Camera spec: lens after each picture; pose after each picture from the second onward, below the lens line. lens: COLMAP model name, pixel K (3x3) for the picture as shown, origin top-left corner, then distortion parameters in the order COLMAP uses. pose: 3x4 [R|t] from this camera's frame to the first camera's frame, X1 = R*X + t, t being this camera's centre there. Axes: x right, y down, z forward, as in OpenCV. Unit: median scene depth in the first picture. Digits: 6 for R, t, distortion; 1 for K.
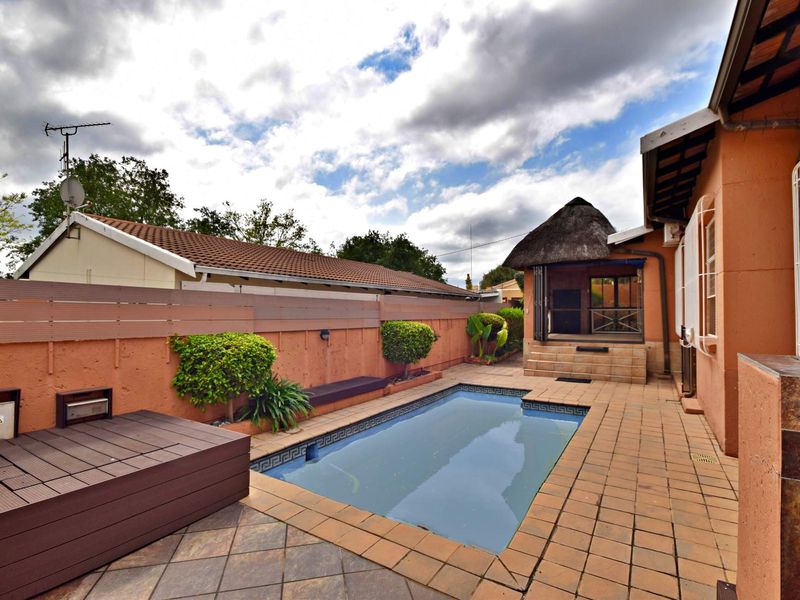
lens RADIAL K [[395.0, 0, 403.3], [0, 395.0, 299.3], [0, 0, 1]] dist [0.001078, 0.000873]
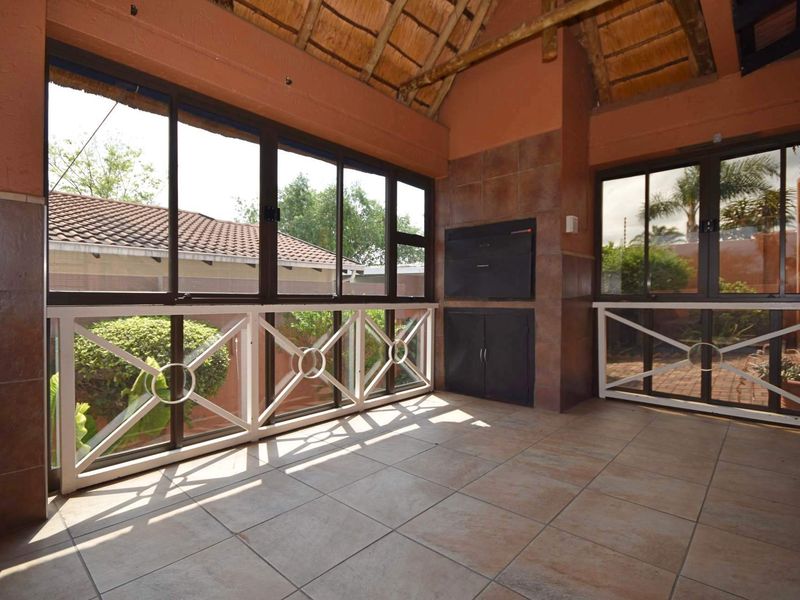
lens RADIAL K [[407.7, 0, 398.5], [0, 407.7, 298.6], [0, 0, 1]] dist [0.004260, -0.004177]
pose [[0.980944, 0.001407, -0.194287, 0.573430], [0.005425, 0.999385, 0.034630, 0.019048], [0.194217, -0.035024, 0.980333, 1.031579]]
